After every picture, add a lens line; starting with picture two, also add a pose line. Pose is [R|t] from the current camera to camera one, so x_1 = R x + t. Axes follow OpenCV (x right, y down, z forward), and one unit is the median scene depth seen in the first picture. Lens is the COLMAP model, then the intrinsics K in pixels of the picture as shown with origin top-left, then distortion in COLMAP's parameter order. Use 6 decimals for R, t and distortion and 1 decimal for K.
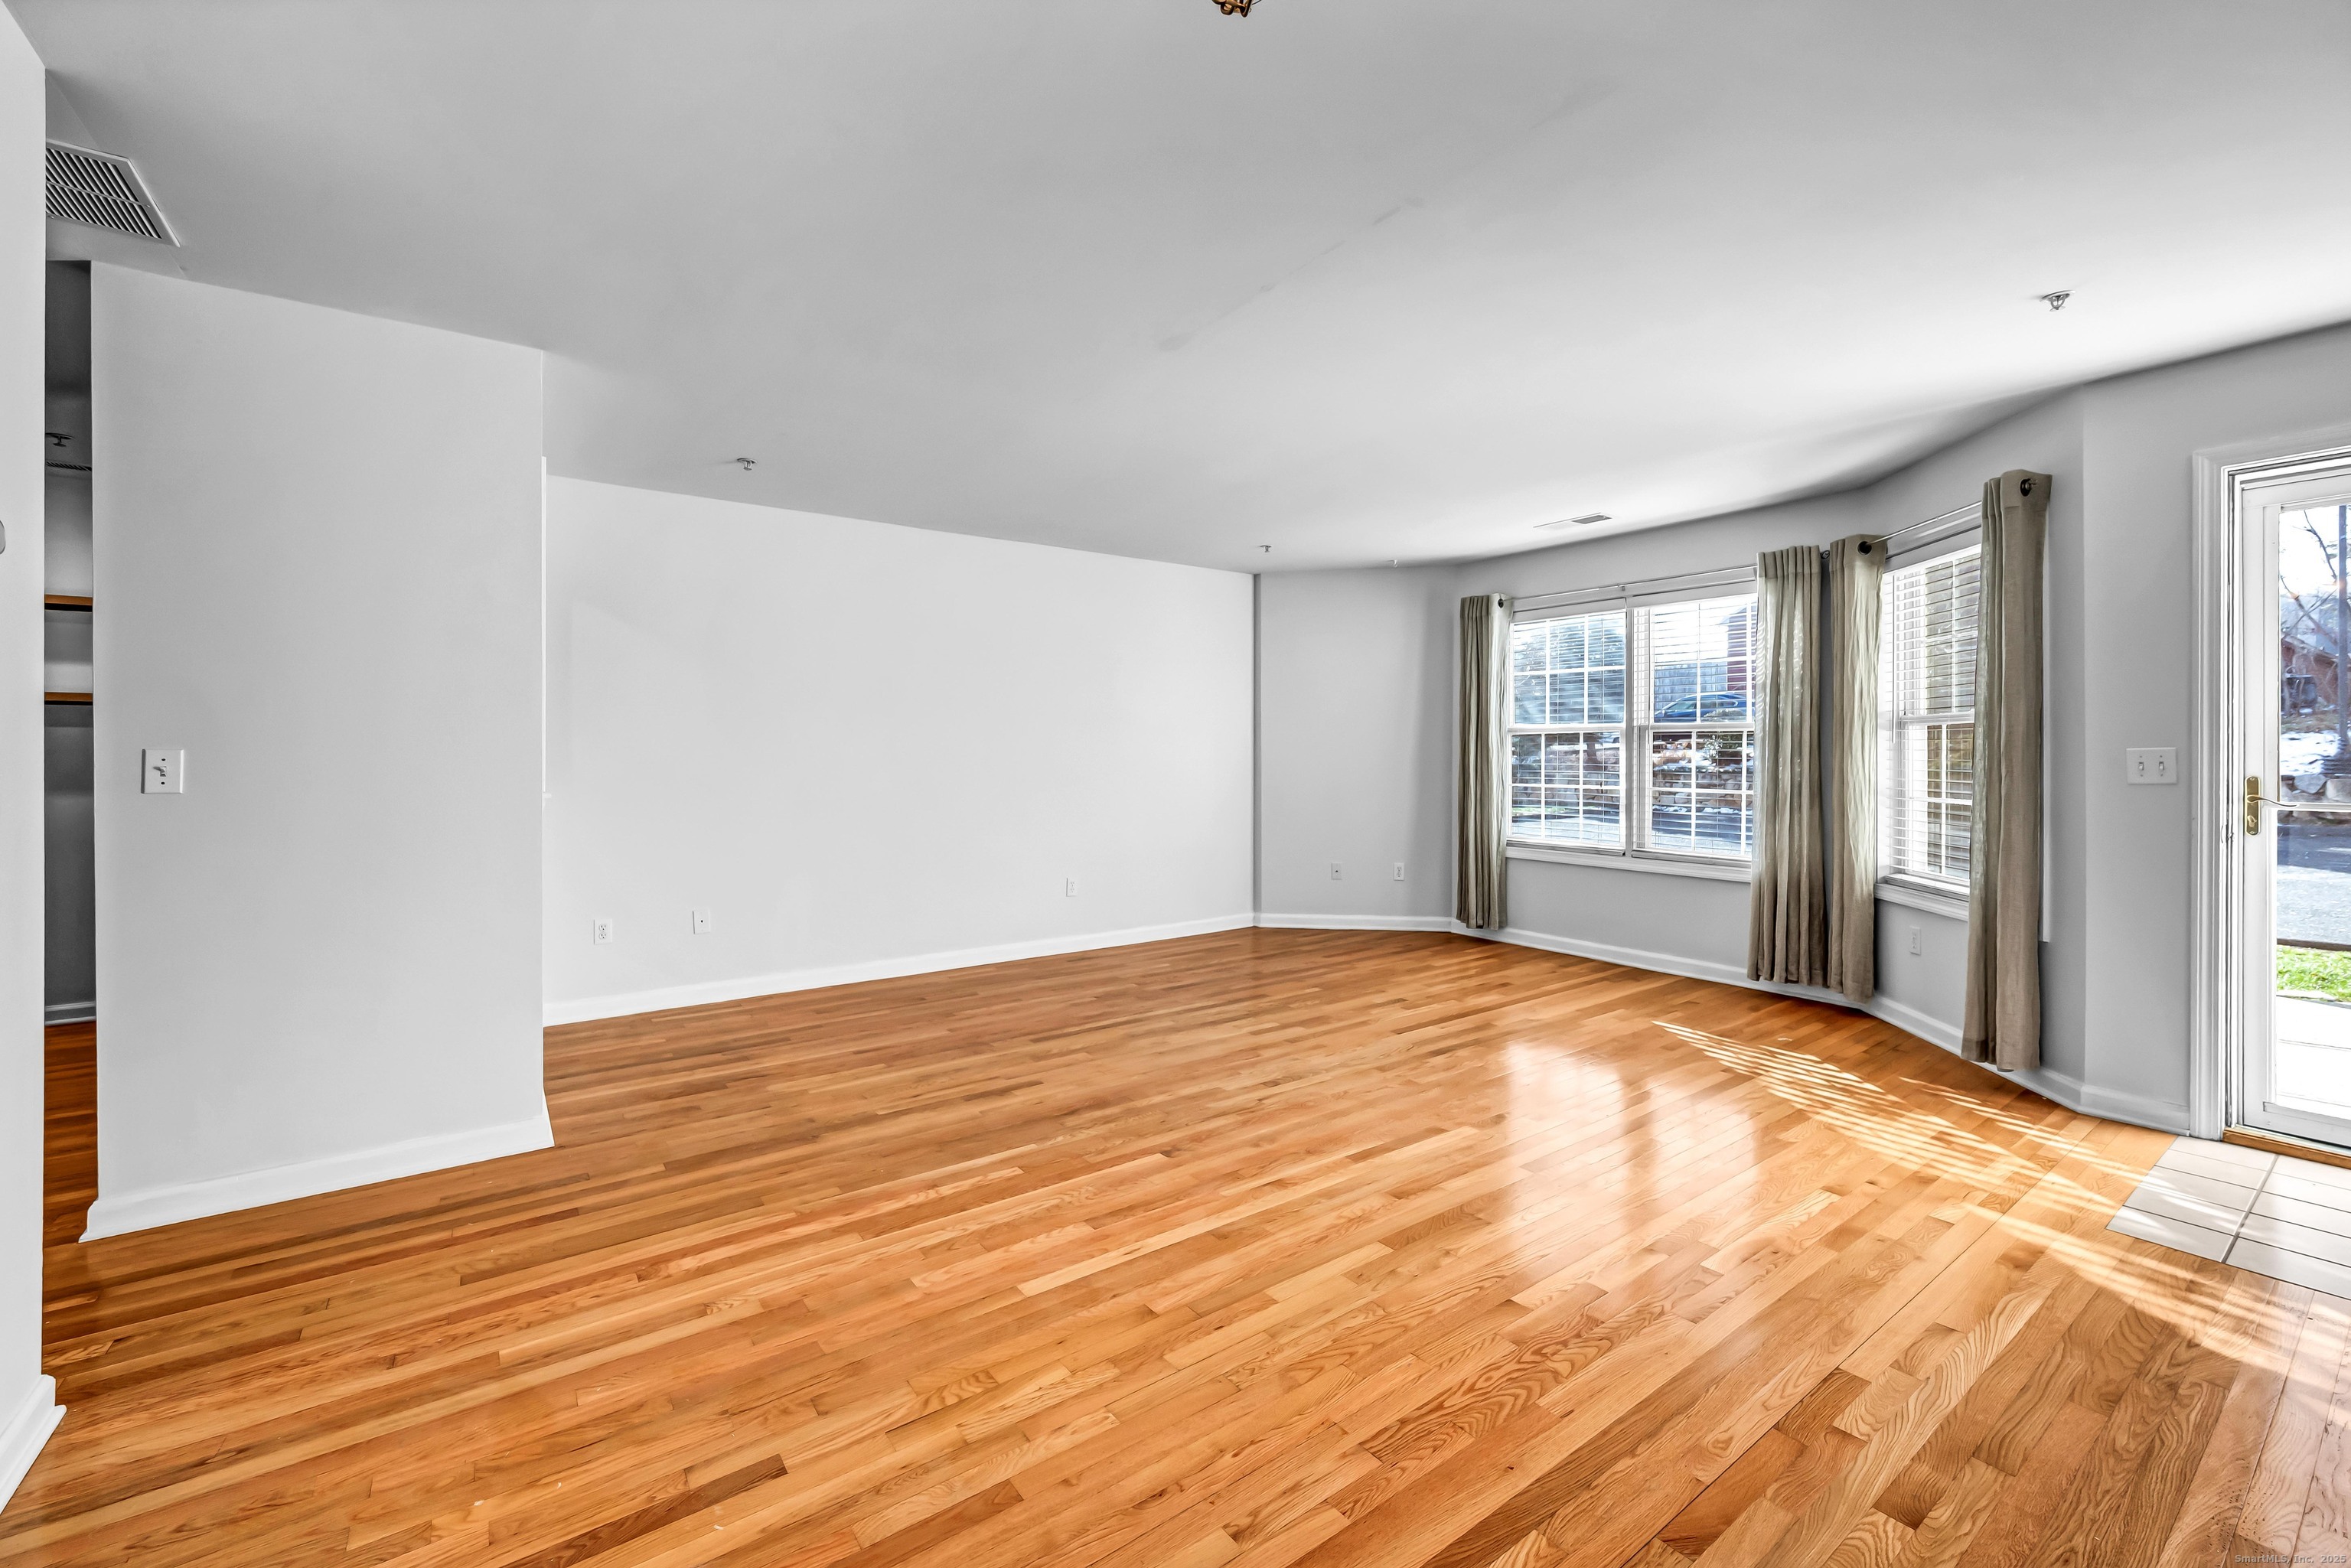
lens RADIAL K [[963.8, 0, 1169.9], [0, 963.8, 752.2], [0, 0, 1]] dist [-0.001255, -0.000706]
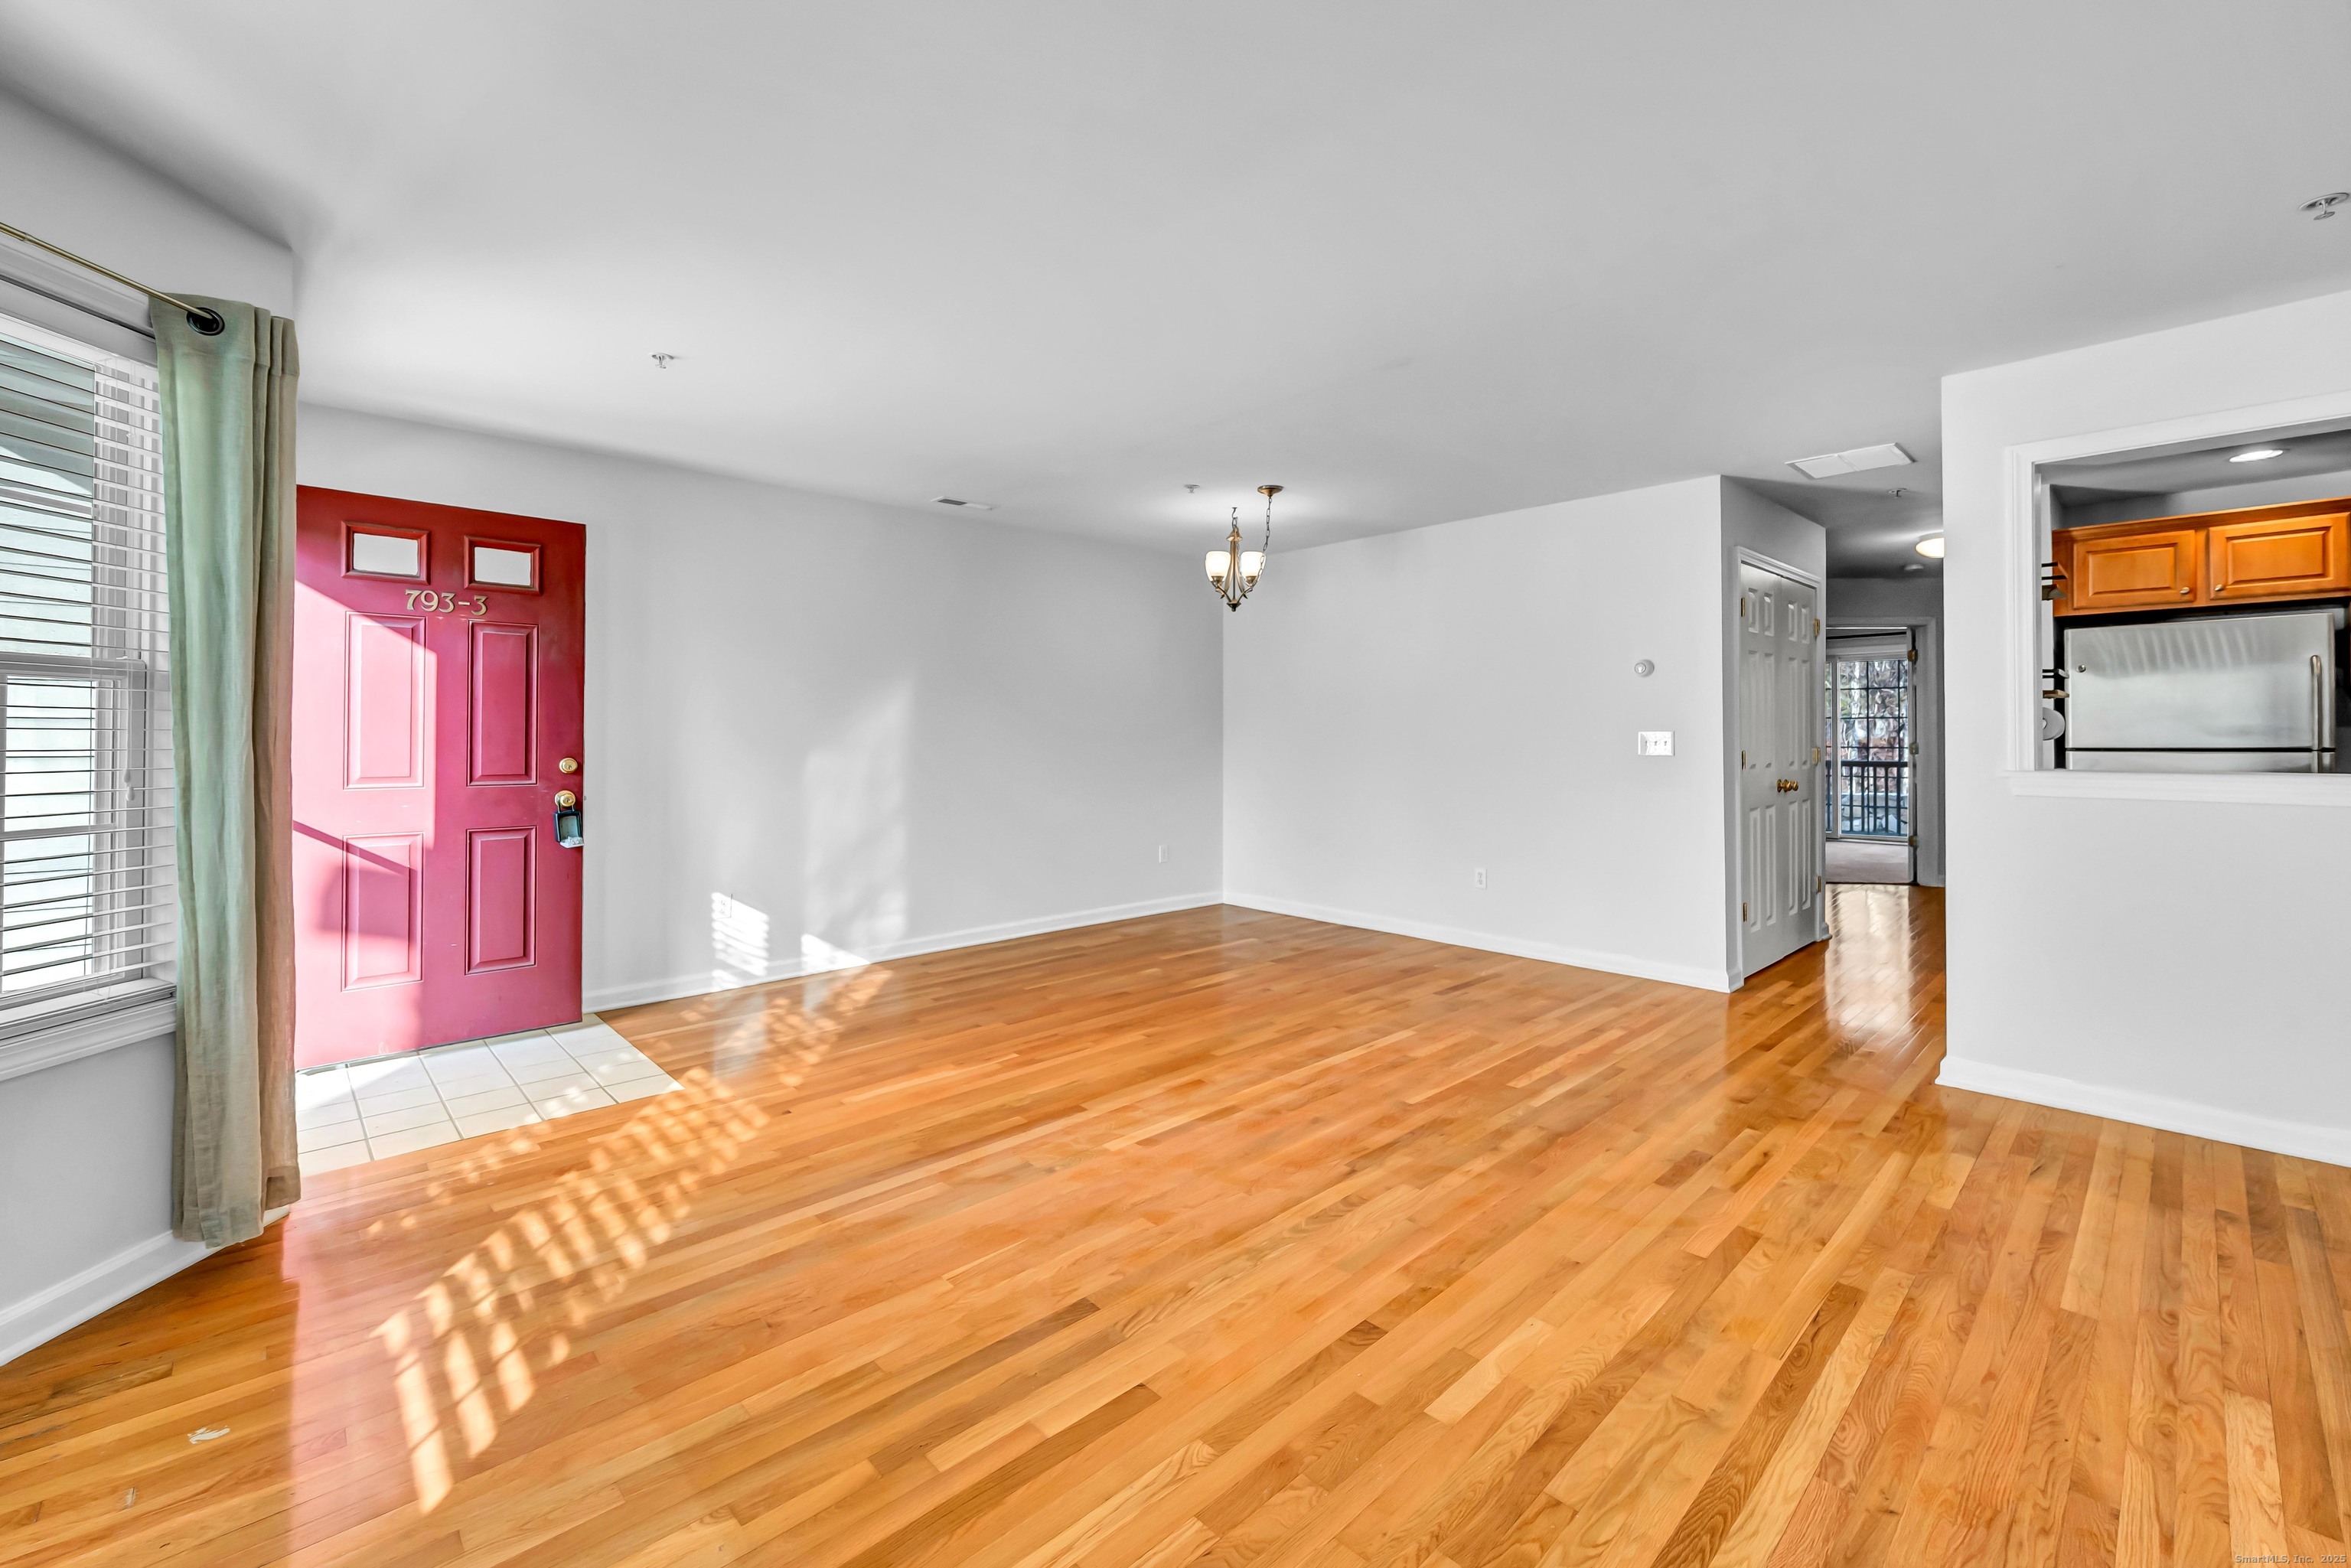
lens RADIAL K [[963.8, 0, 1169.9], [0, 963.8, 752.2], [0, 0, 1]] dist [-0.001255, -0.000706]
pose [[-0.990880, 0.005096, -0.134651, 0.281598], [0.003040, 0.999876, 0.015475, 0.003550], [0.134713, 0.014925, -0.990772, 1.423236]]
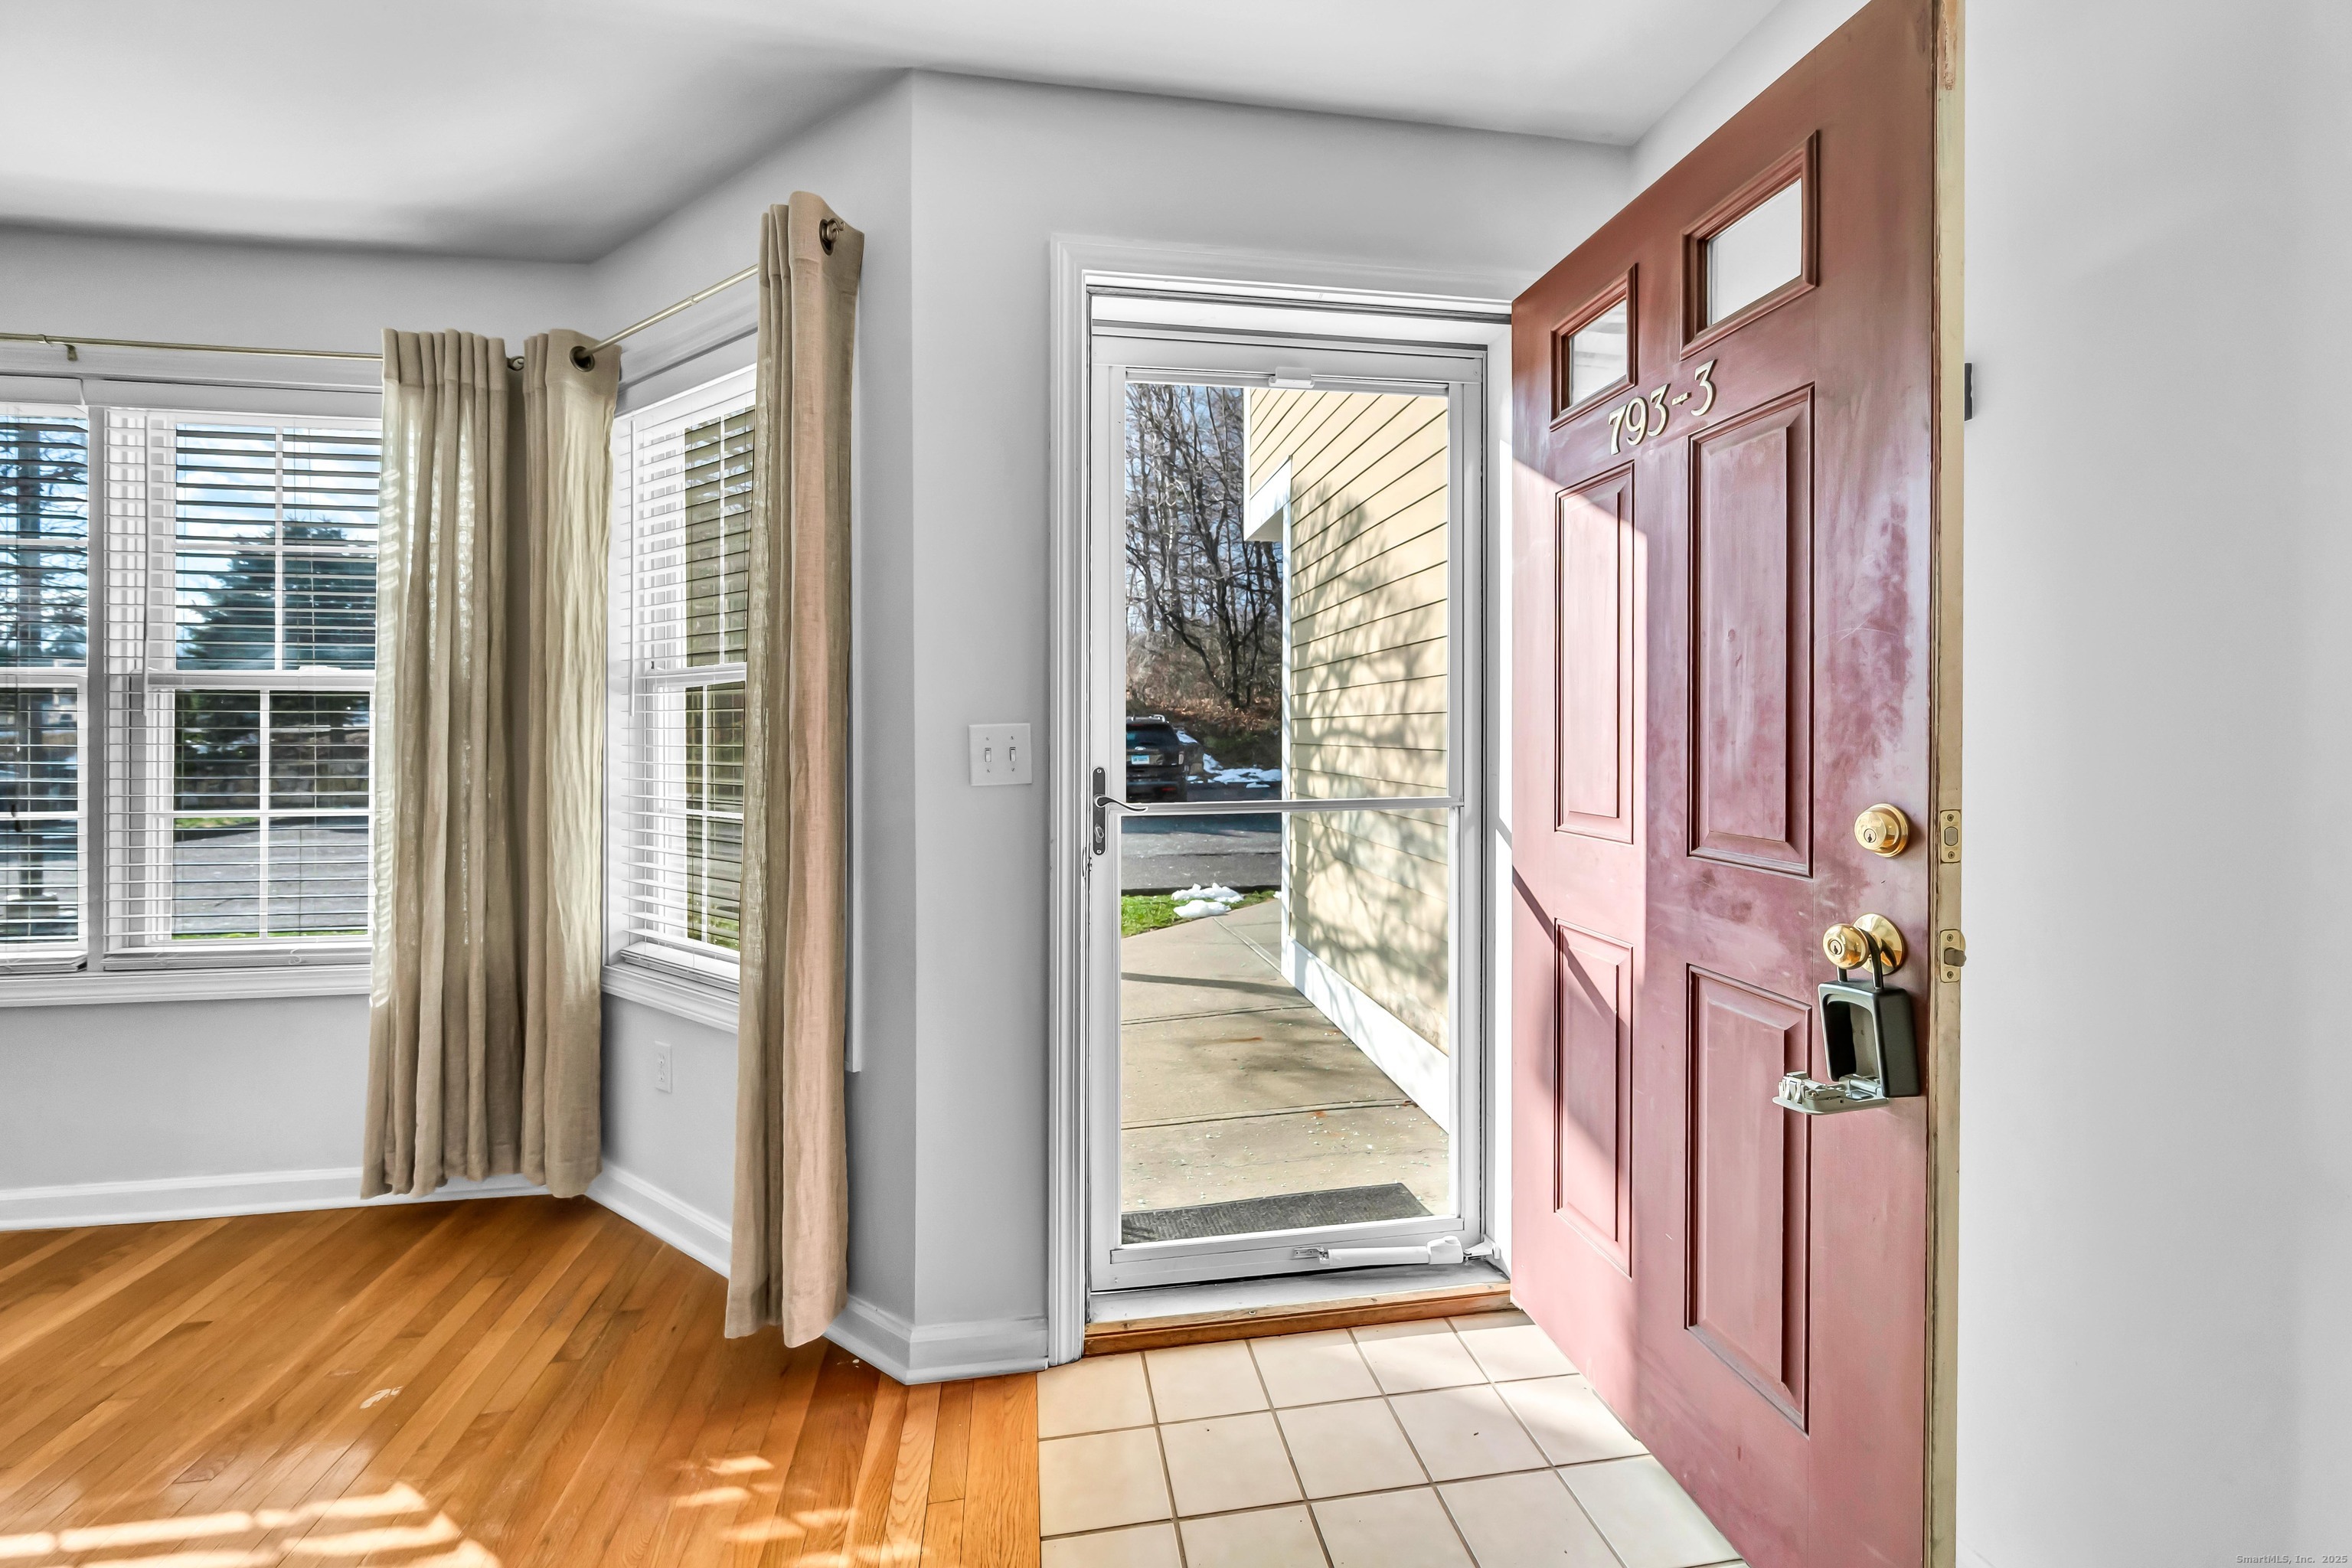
lens RADIAL K [[956.3, 0, 1170.6], [0, 956.3, 728.1], [0, 0, 1]] dist [-0.000437, -0.000209]
pose [[0.450271, 0.002220, 0.892889, 0.406162], [0.002805, 0.999988, -0.003901, 0.000683], [-0.892888, 0.004261, 0.450259, 0.479511]]
